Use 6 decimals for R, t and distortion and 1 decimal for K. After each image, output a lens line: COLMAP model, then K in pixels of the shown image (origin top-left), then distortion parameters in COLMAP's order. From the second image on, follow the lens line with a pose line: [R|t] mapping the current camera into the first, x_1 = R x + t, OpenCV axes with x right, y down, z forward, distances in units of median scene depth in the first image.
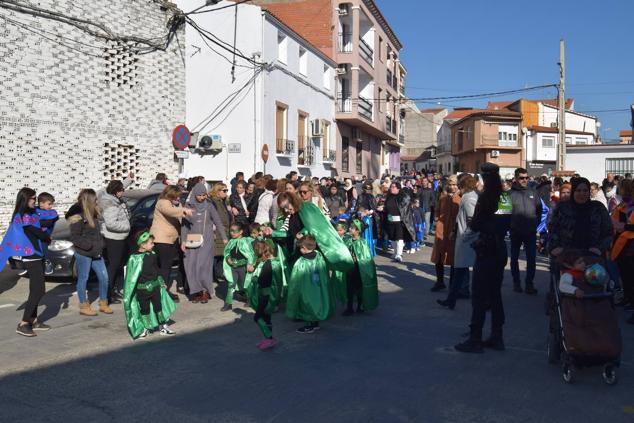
lens RADIAL K [[628.8, 0, 316.0], [0, 628.8, 210.1], [0, 0, 1]] dist [-0.064391, 0.000000]
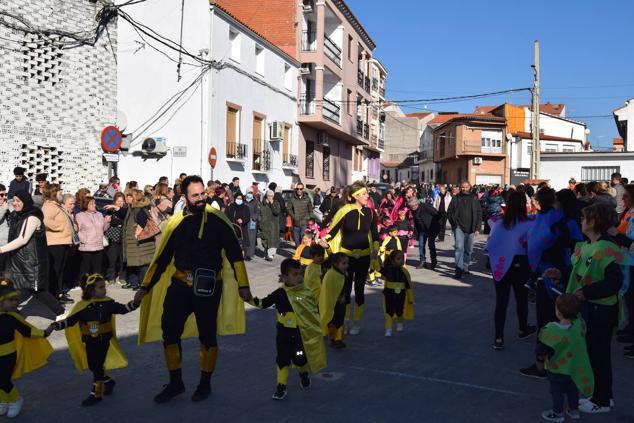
lens RADIAL K [[666.3, 0, 320.0], [0, 666.3, 212.1], [0, 0, 1]] dist [-0.062338, 0.000000]
pose [[0.999456, 0.009183, 0.031682, 0.037141], [-0.008874, 0.999912, -0.009875, -0.000906], [-0.031770, 0.009589, 0.999449, 0.007943]]
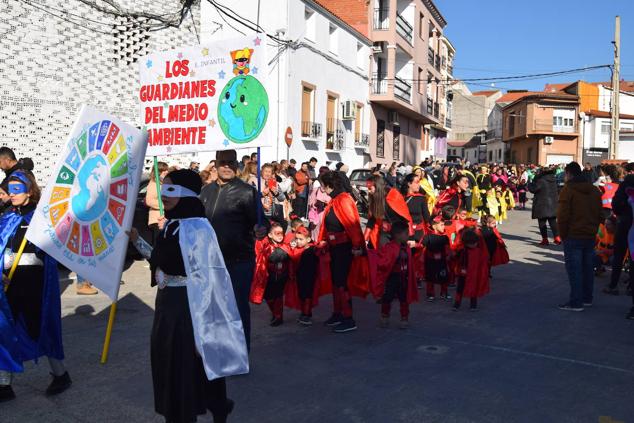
lens RADIAL K [[666.3, 0, 317.7], [0, 666.3, 215.0], [0, 0, 1]] dist [-0.062338, 0.000000]
pose [[0.997794, 0.017543, -0.064033, 0.022243], [-0.015866, 0.999520, 0.026601, 0.000034], [0.064469, -0.025526, 0.997593, 0.001182]]
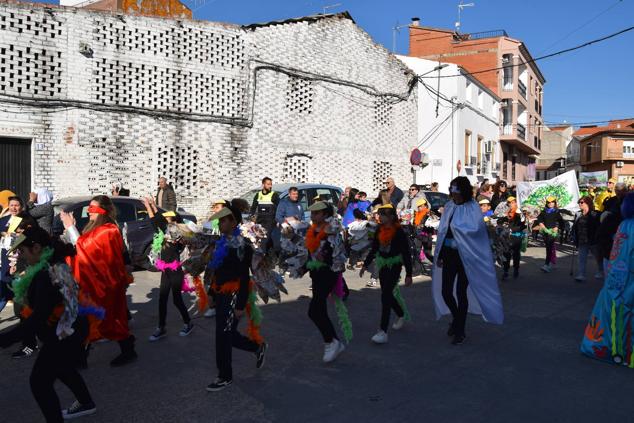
lens RADIAL K [[498.6, 0, 318.0], [0, 498.6, 212.8], [0, 0, 1]] dist [-0.097520, 0.037403]
pose [[0.964695, 0.016239, -0.262869, -0.072566], [-0.014077, 0.999850, 0.010105, 0.007208], [0.262994, -0.006048, 0.964779, -0.136460]]
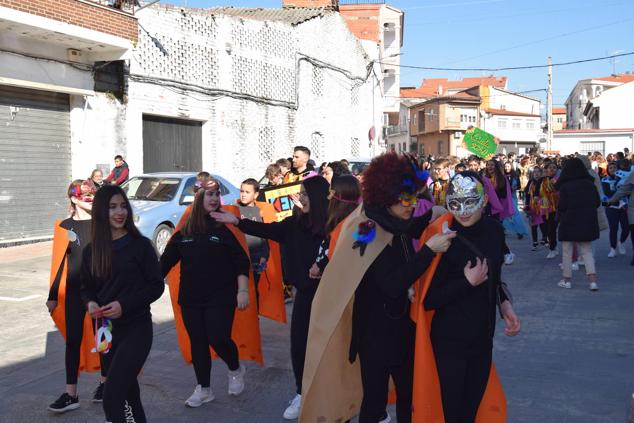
lens RADIAL K [[752.9, 0, 317.9], [0, 752.9, 216.0], [0, 0, 1]] dist [-0.059781, 0.000000]
pose [[0.984497, -0.022721, 0.173924, -0.420546], [0.018534, 0.999499, 0.025662, 0.031849], [-0.174420, -0.022041, 0.984425, -0.578730]]
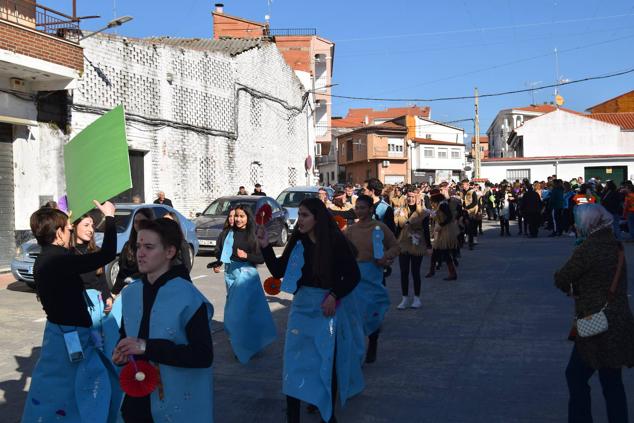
lens RADIAL K [[752.9, 0, 316.9], [0, 752.9, 216.2], [0, 0, 1]] dist [-0.059781, 0.000000]
pose [[0.962497, -0.027559, 0.269891, -0.439162], [0.031624, 0.999442, -0.010722, 0.031536], [-0.269445, 0.018855, 0.962831, -0.575999]]
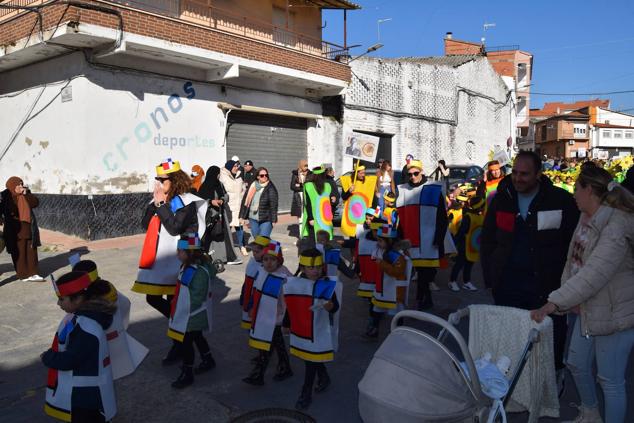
lens RADIAL K [[498.6, 0, 317.1], [0, 498.6, 211.9], [0, 0, 1]] dist [-0.097520, 0.037403]
pose [[0.993098, -0.005804, -0.117141, -0.426237], [0.011577, 0.998749, 0.048656, 0.031707], [0.116712, -0.049676, 0.991923, -0.565764]]
